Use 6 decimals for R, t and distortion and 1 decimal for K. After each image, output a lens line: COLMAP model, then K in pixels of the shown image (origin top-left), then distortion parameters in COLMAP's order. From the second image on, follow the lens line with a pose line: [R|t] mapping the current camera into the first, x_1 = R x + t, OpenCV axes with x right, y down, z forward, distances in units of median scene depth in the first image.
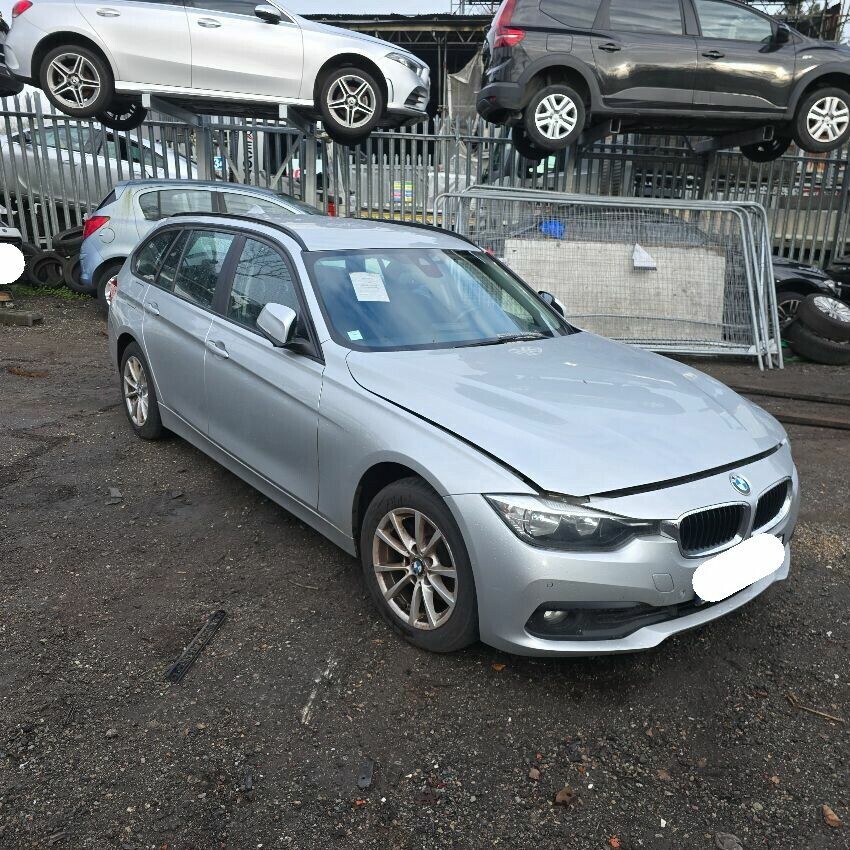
lens RADIAL K [[788.7, 0, 425.0], [0, 788.7, 425.0], [0, 0, 1]] dist [0.062463, -0.071043]
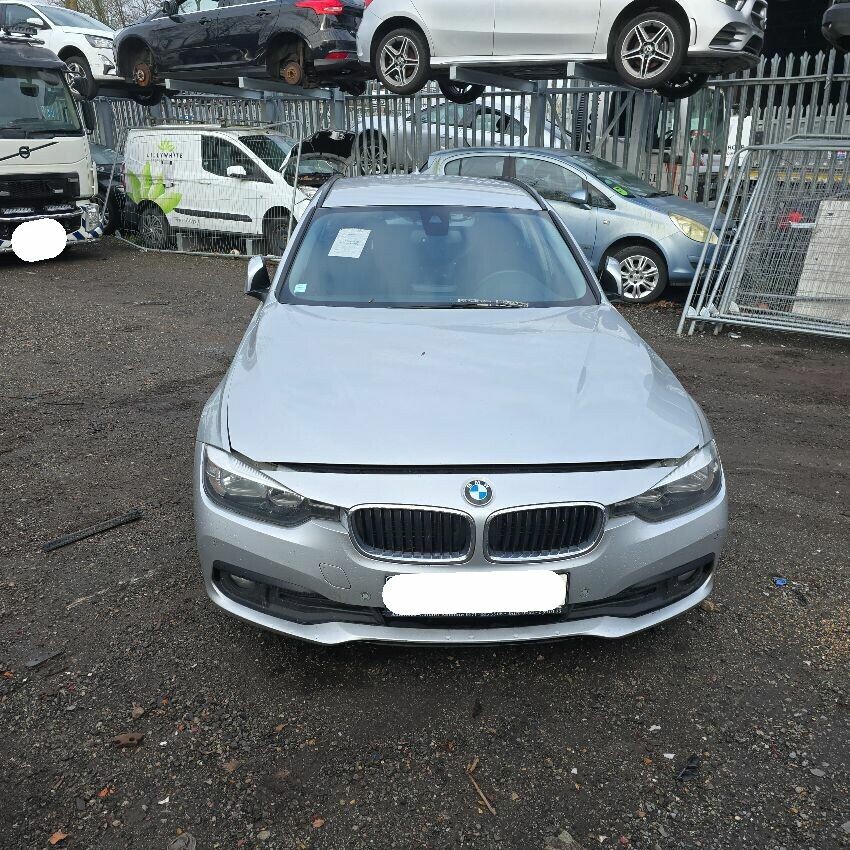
lens RADIAL K [[788.7, 0, 425.0], [0, 788.7, 425.0], [0, 0, 1]] dist [0.062463, -0.071043]
pose [[0.807267, 0.154198, -0.569687, 0.295884], [-0.134190, 0.987940, 0.077254, -0.017919], [0.574729, 0.014082, 0.818223, 0.112072]]
